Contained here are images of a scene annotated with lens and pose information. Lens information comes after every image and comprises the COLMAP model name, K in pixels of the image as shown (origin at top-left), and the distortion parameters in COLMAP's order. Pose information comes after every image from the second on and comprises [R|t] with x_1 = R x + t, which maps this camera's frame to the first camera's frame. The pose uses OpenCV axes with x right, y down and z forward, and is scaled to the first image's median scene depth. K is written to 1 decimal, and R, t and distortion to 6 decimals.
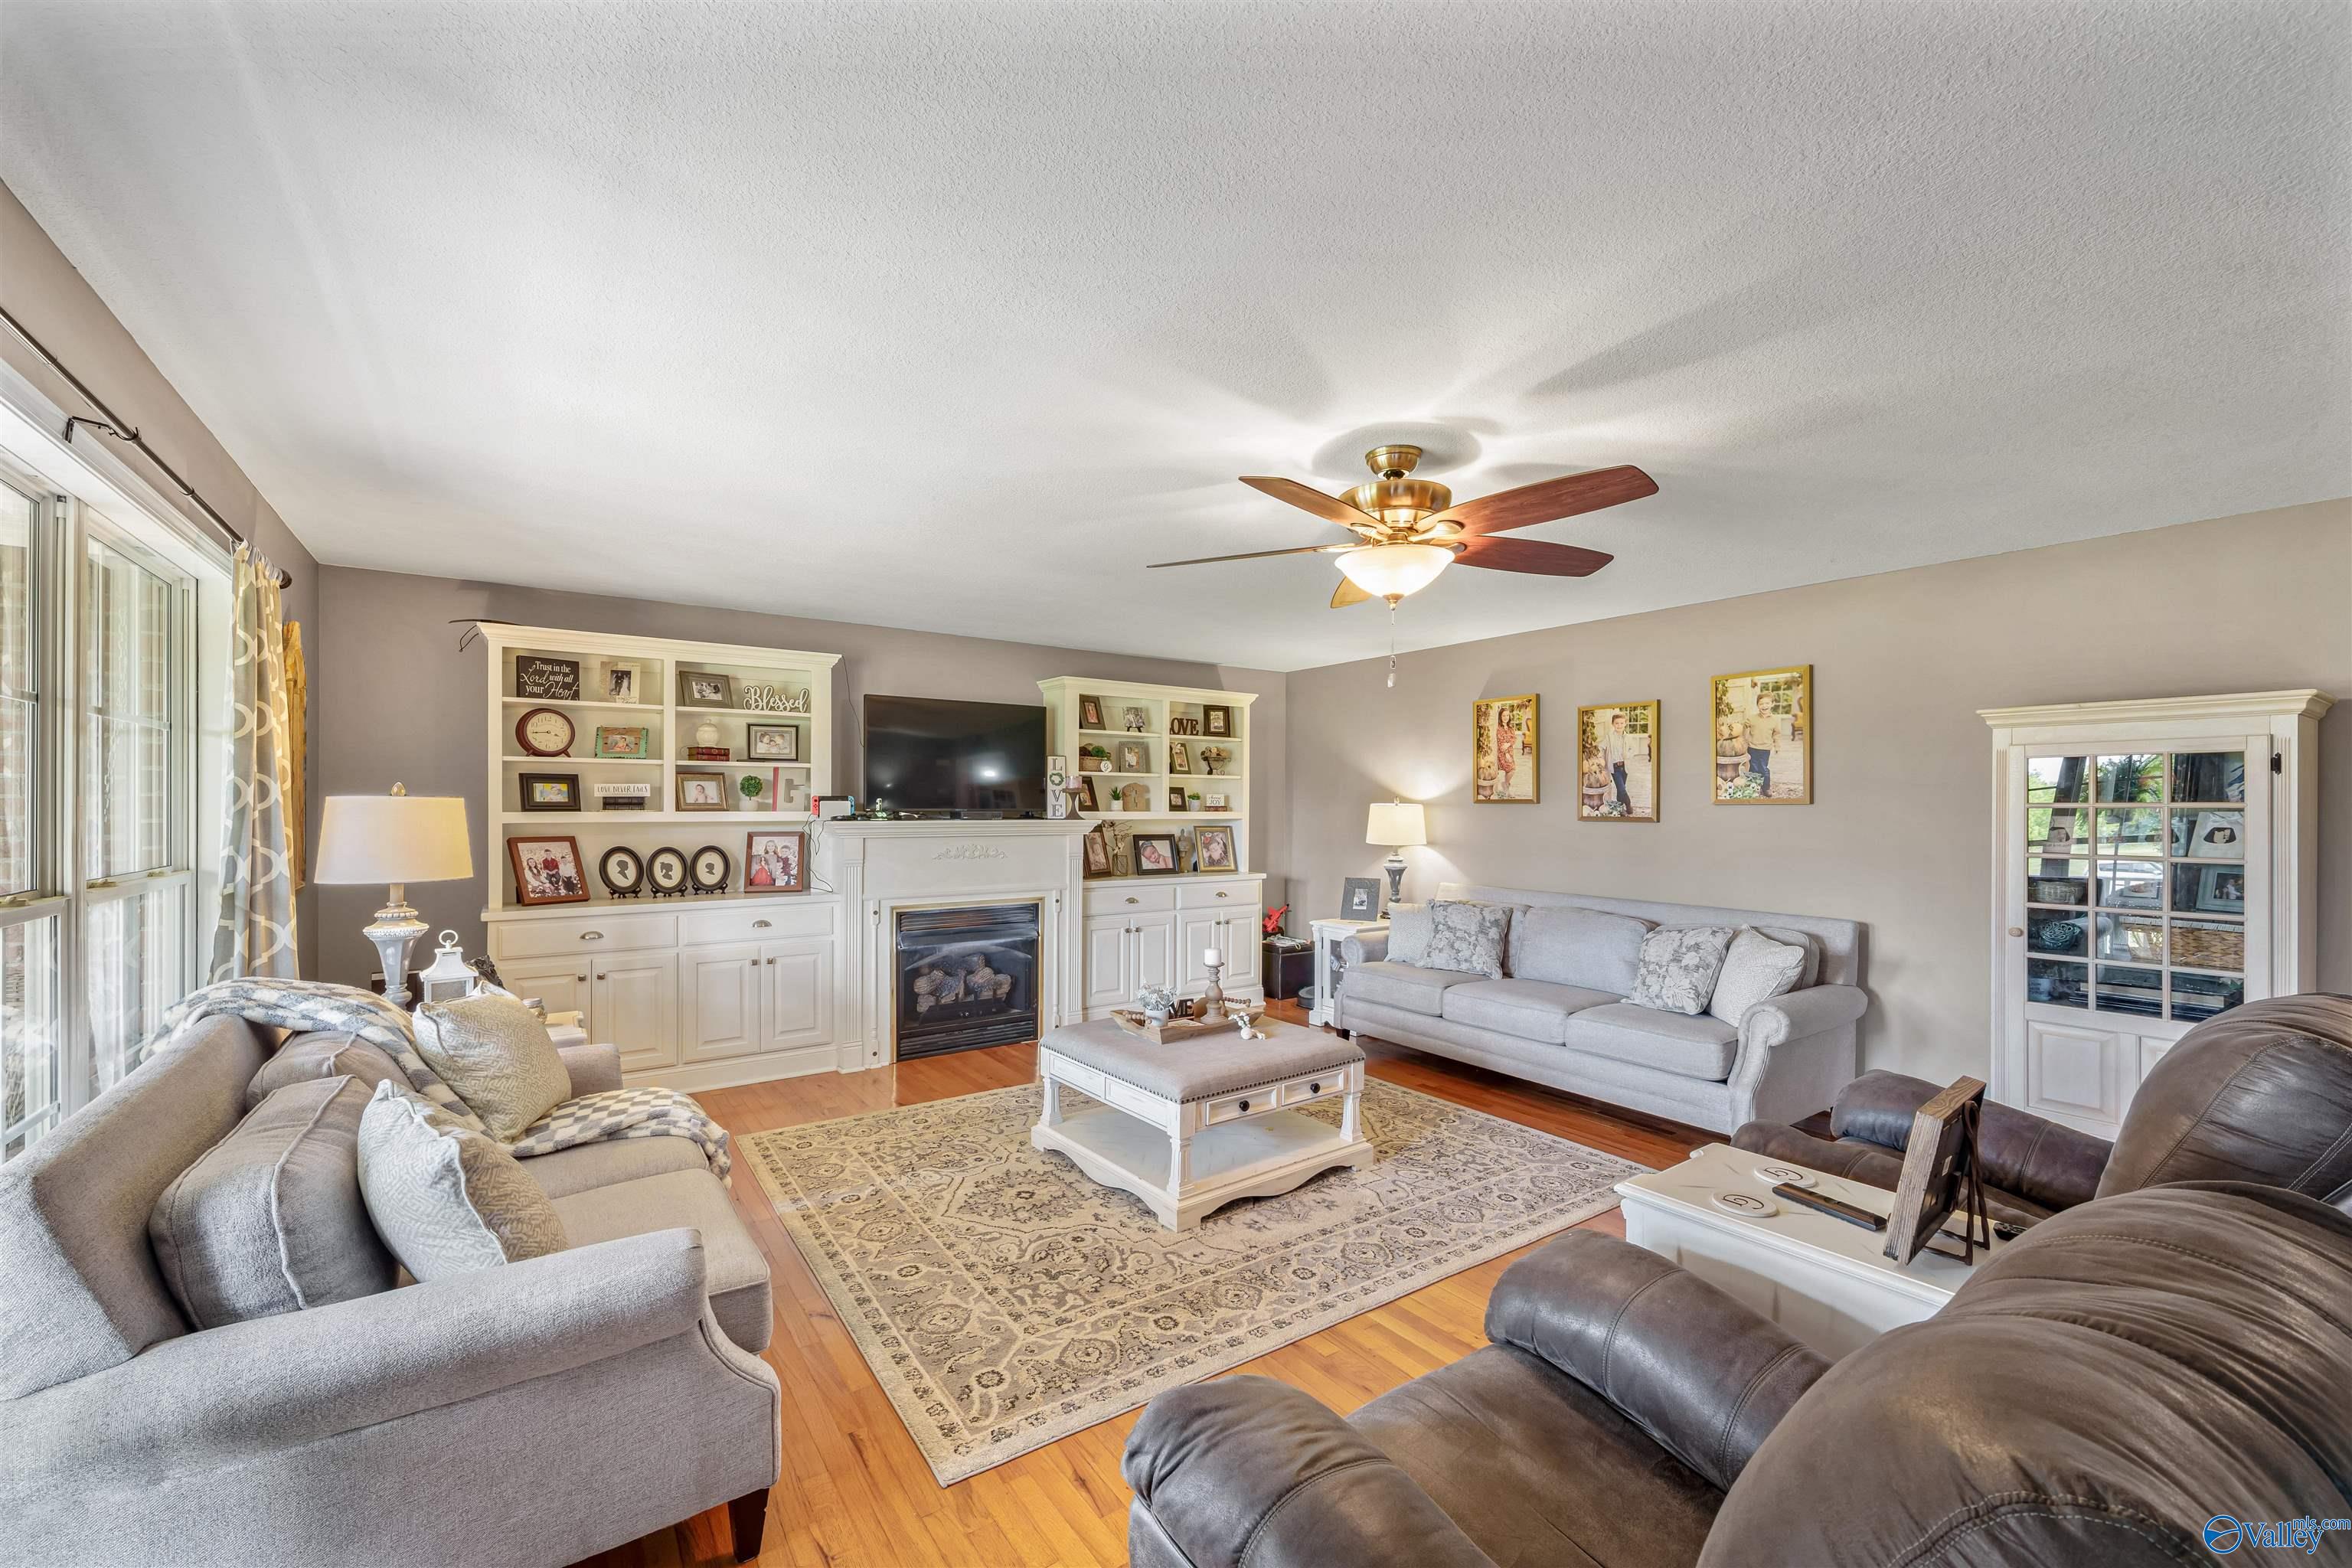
lens RADIAL K [[937.3, 0, 1157.4], [0, 937.3, 801.3], [0, 0, 1]] dist [-0.003988, -0.000488]
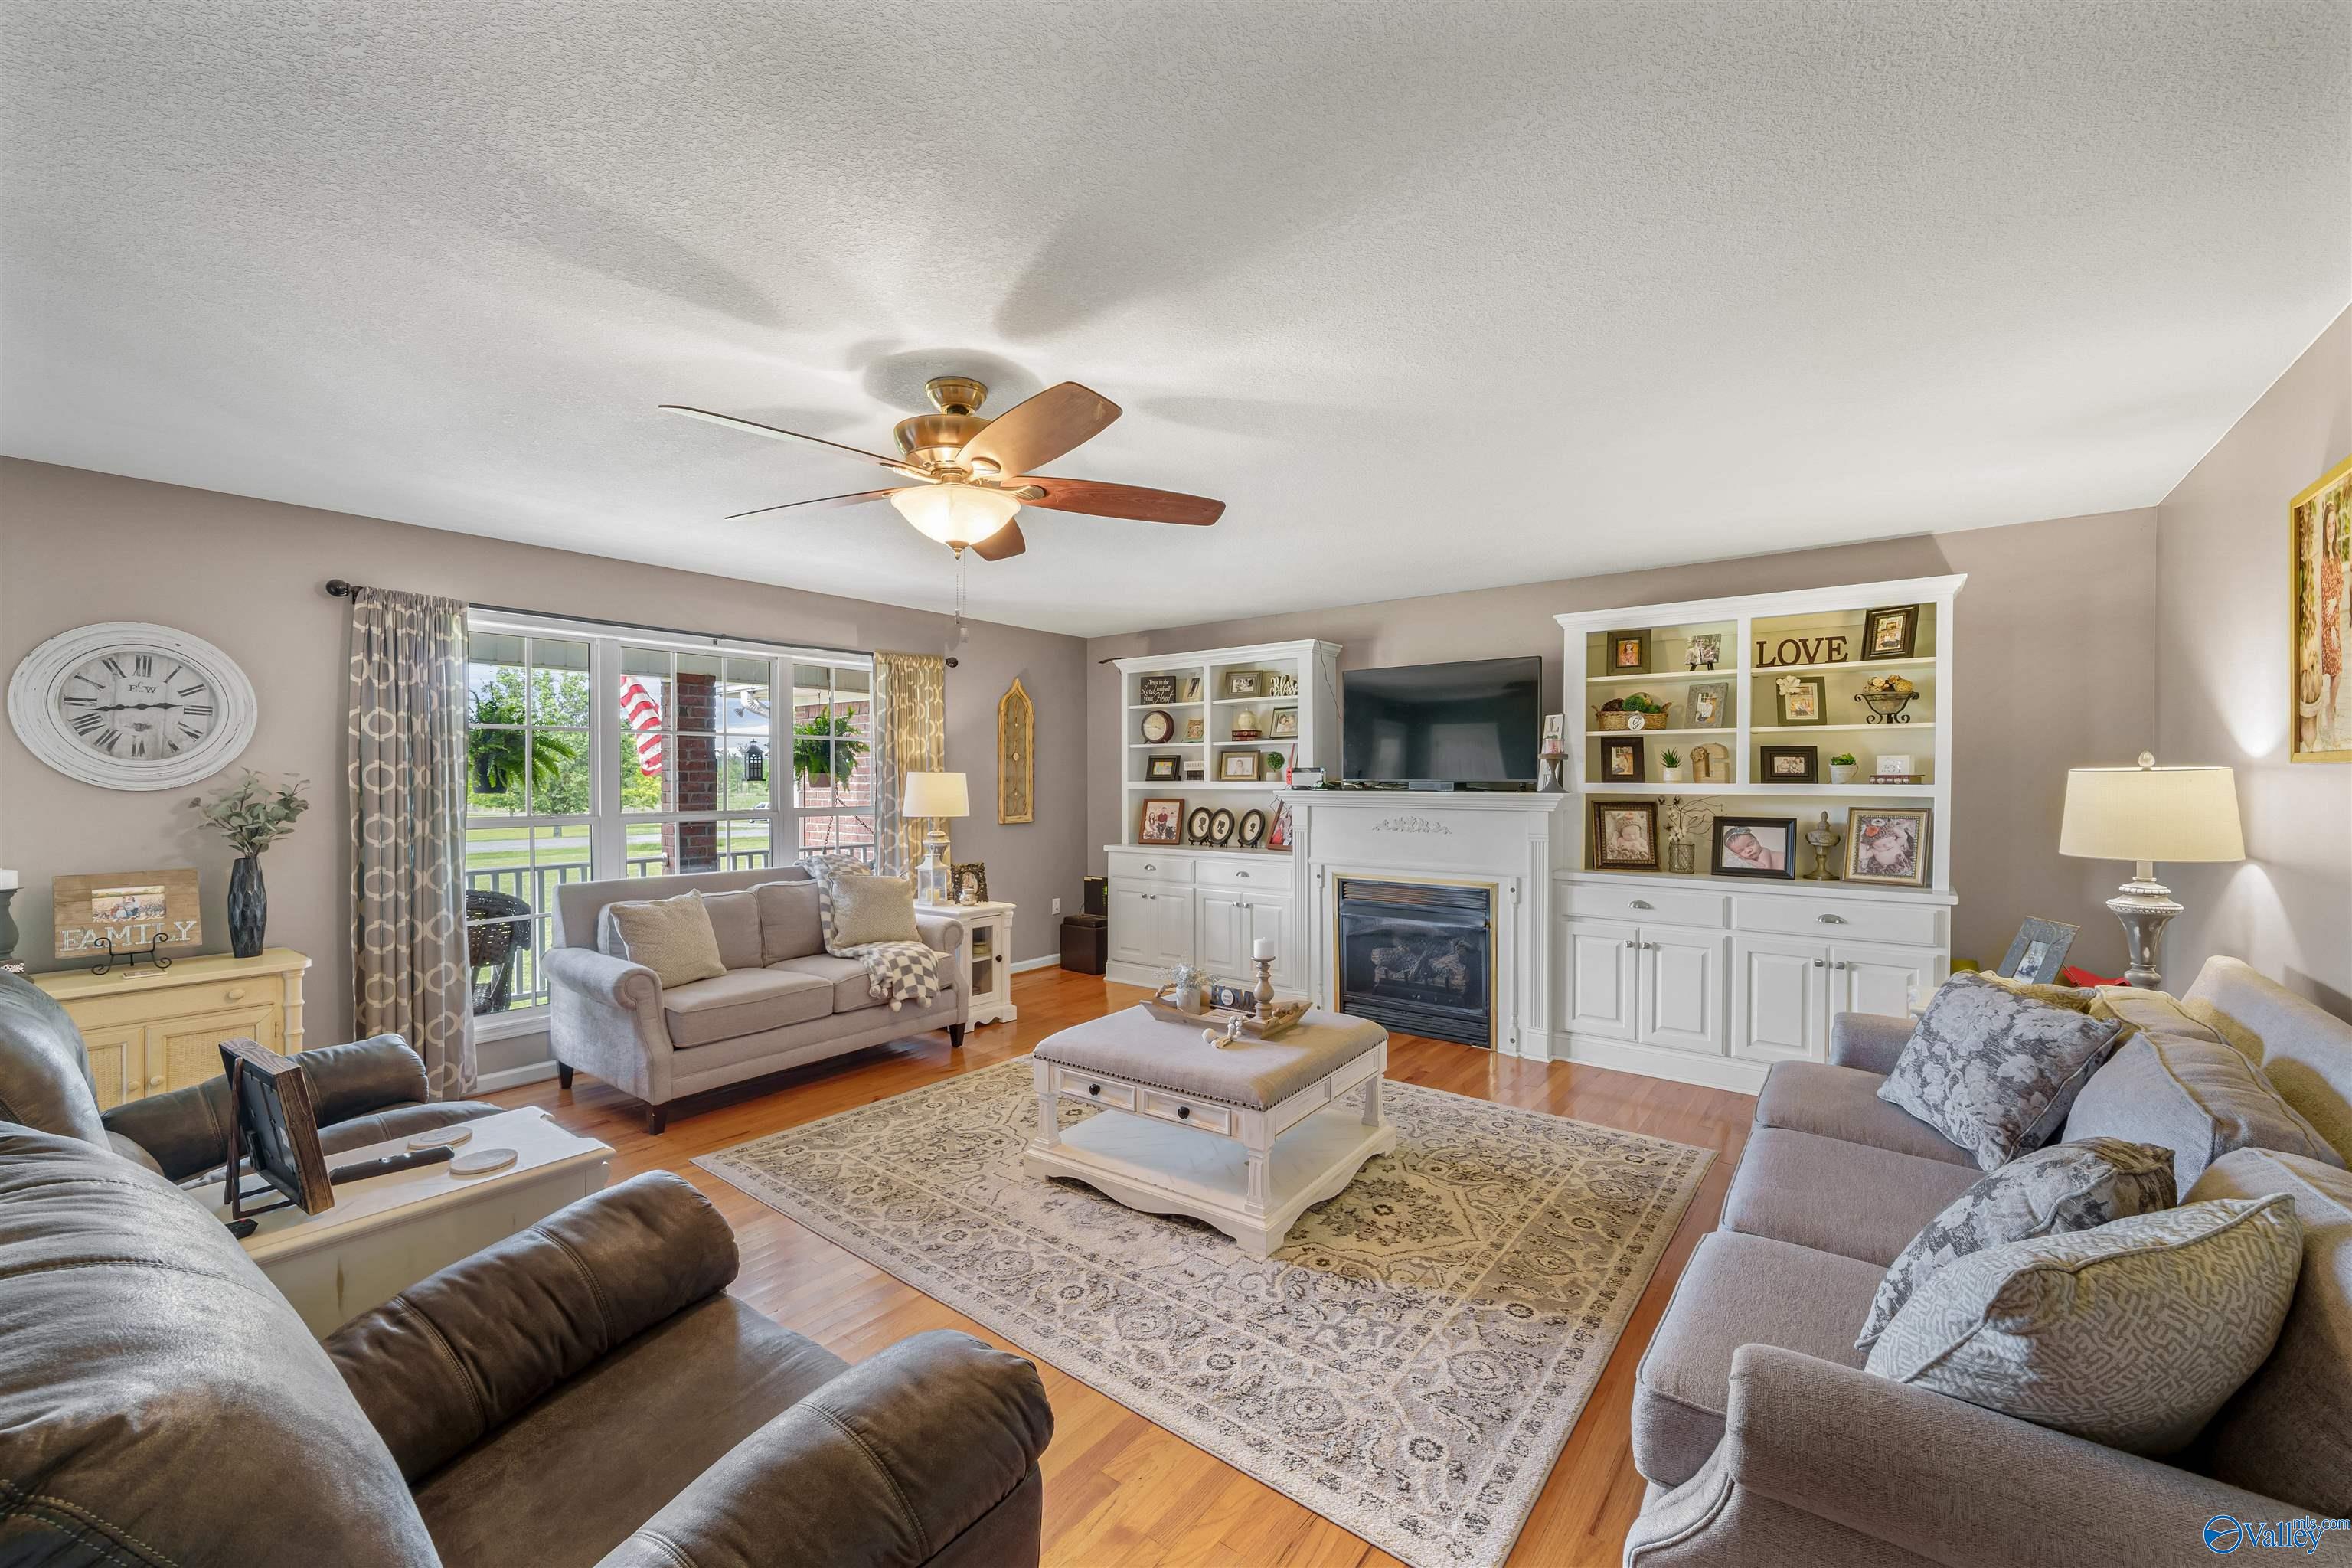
lens RADIAL K [[937.3, 0, 1169.7], [0, 937.3, 783.1], [0, 0, 1]] dist [-0.003988, -0.000488]
pose [[0.300842, 0.002338, -0.953671, 0.668770], [0.005425, 0.999977, 0.004163, 0.006945], [0.953659, -0.006426, 0.300822, 0.517132]]
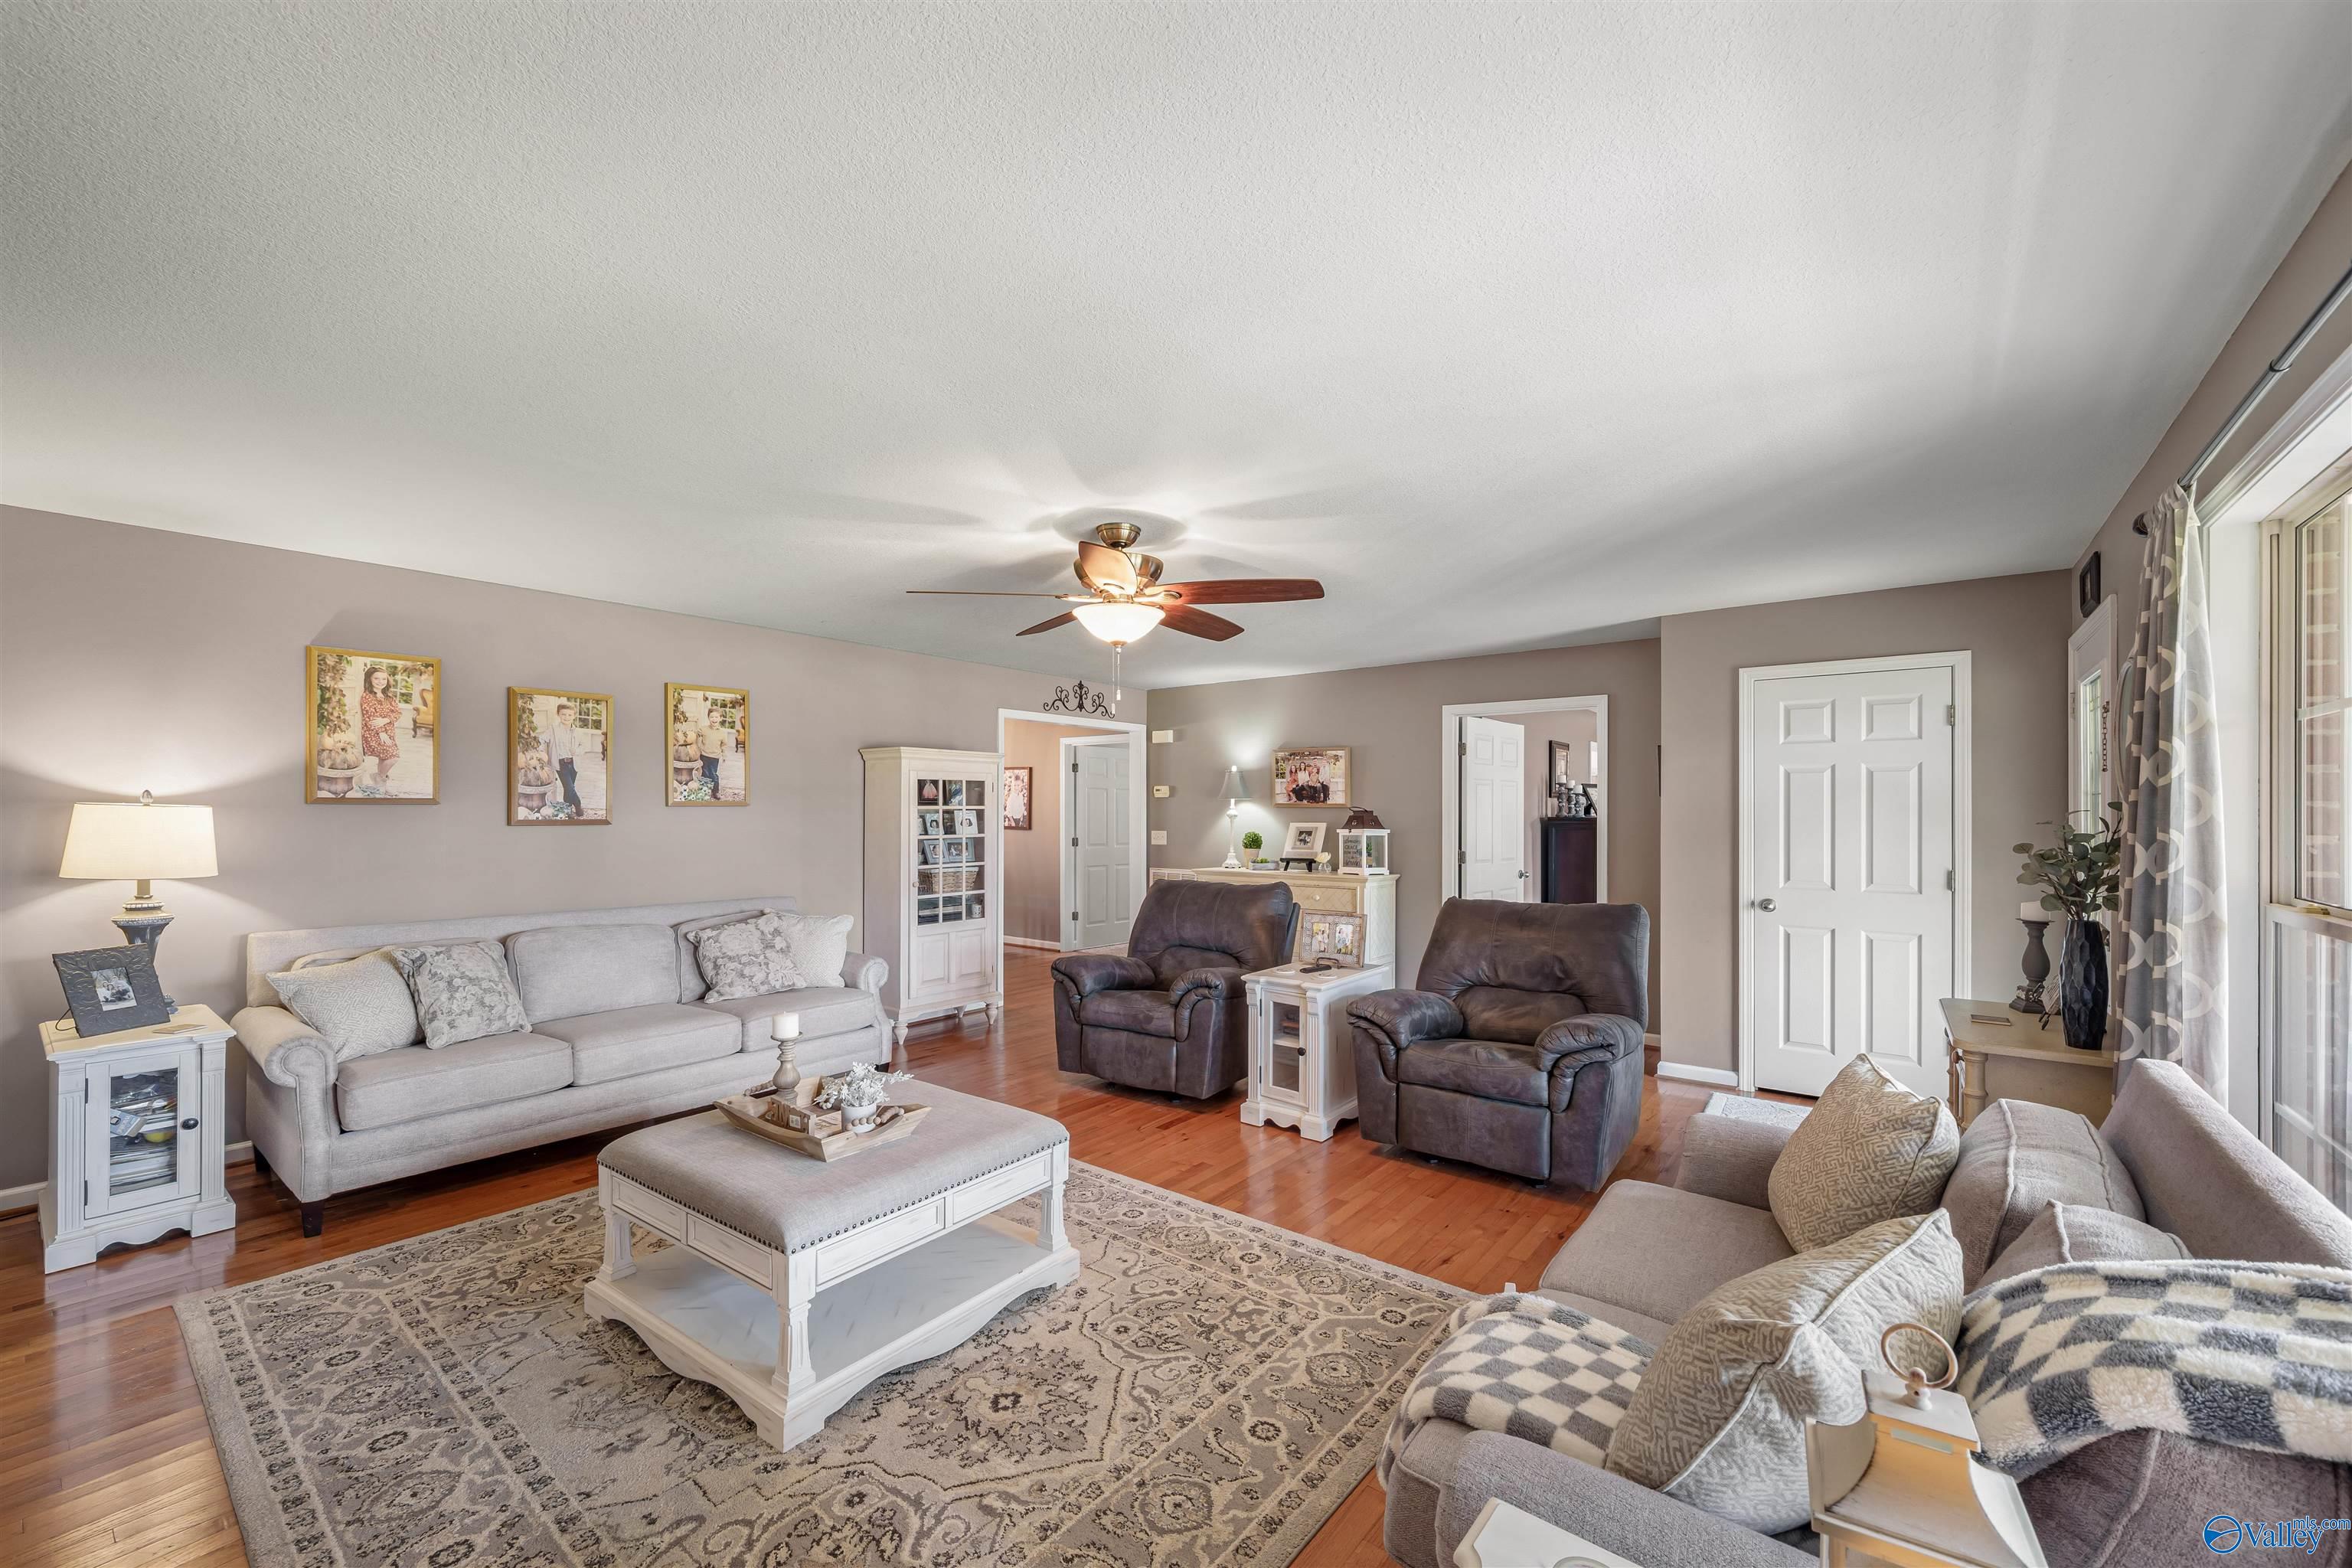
lens RADIAL K [[937.3, 0, 1169.9], [0, 937.3, 804.7], [0, 0, 1]] dist [-0.003988, -0.000488]
pose [[-0.295253, 0.000539, 0.955419, -0.541879], [-0.007064, 0.999971, -0.002747, 0.000818], [-0.955393, -0.007560, -0.295240, 0.732010]]
